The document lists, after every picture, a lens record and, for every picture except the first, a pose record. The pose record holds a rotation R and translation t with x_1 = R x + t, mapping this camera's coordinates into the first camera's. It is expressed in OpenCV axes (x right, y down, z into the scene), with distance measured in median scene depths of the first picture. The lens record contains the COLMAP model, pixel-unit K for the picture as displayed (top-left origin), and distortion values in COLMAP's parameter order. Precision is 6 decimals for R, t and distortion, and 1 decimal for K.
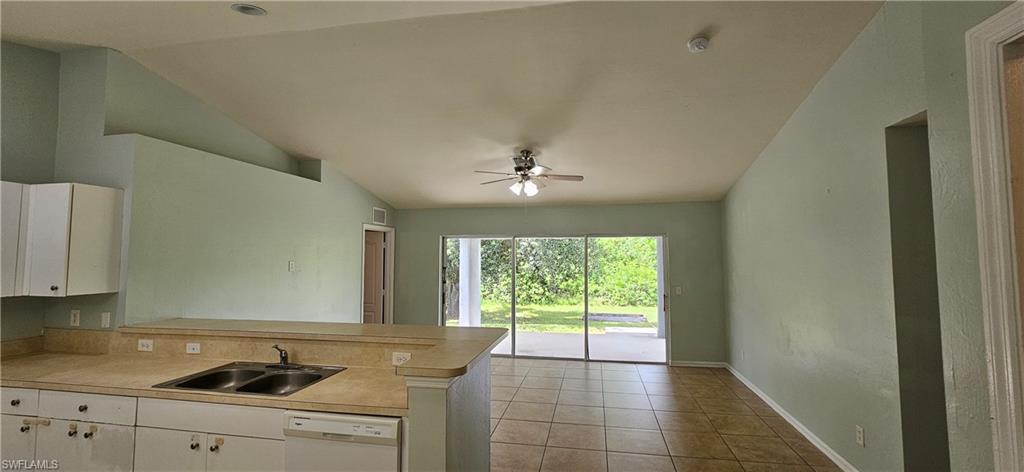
lens RADIAL K [[418.5, 0, 514.2], [0, 418.5, 232.9], [0, 0, 1]] dist [-0.003549, 0.000403]
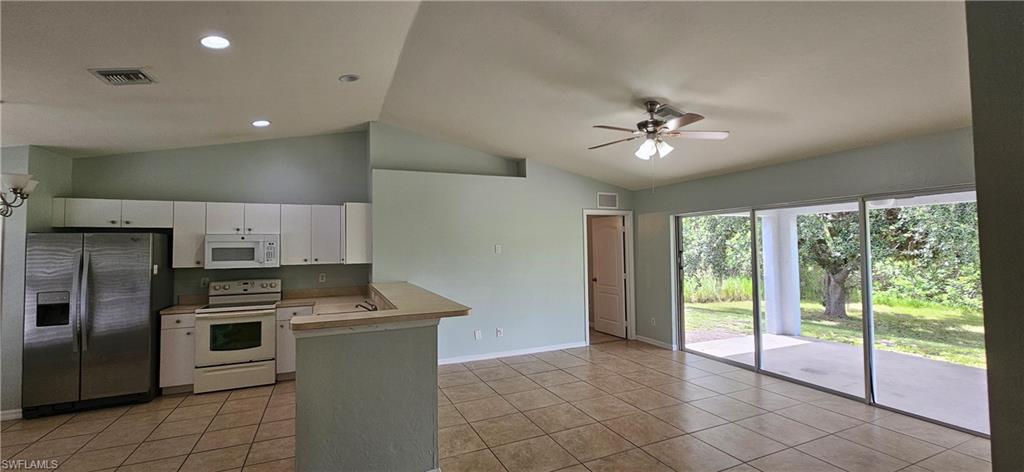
lens RADIAL K [[418.5, 0, 514.2], [0, 418.5, 232.9], [0, 0, 1]] dist [-0.003549, 0.000403]
pose [[0.575462, -0.034907, -0.817083, 0.349249], [0.061377, 0.998114, 0.000586, 0.022166], [0.815522, -0.050487, 0.576520, 0.218080]]
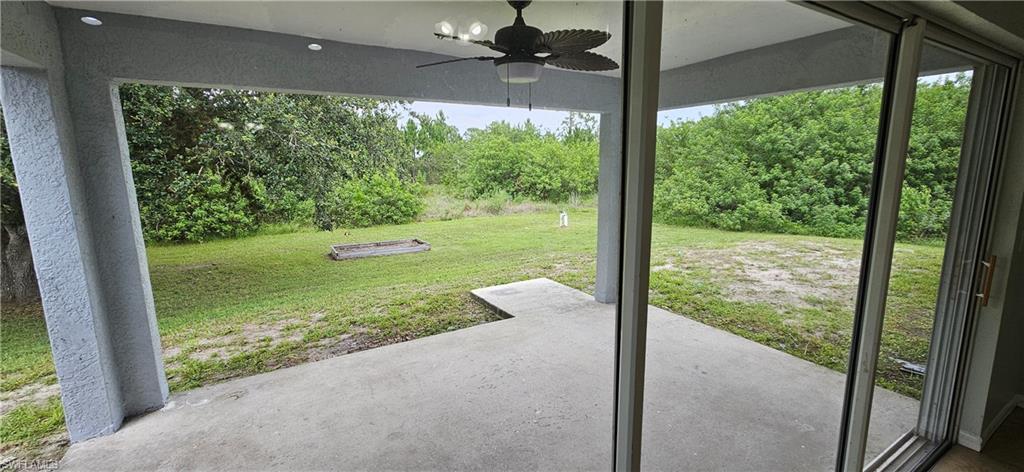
lens RADIAL K [[418.5, 0, 514.2], [0, 418.5, 232.9], [0, 0, 1]] dist [-0.003549, 0.000403]
pose [[0.753983, -0.115431, 0.646673, -0.092569], [-0.031400, 0.976981, 0.211002, 0.062964], [-0.656144, -0.179397, 0.733002, 0.907702]]
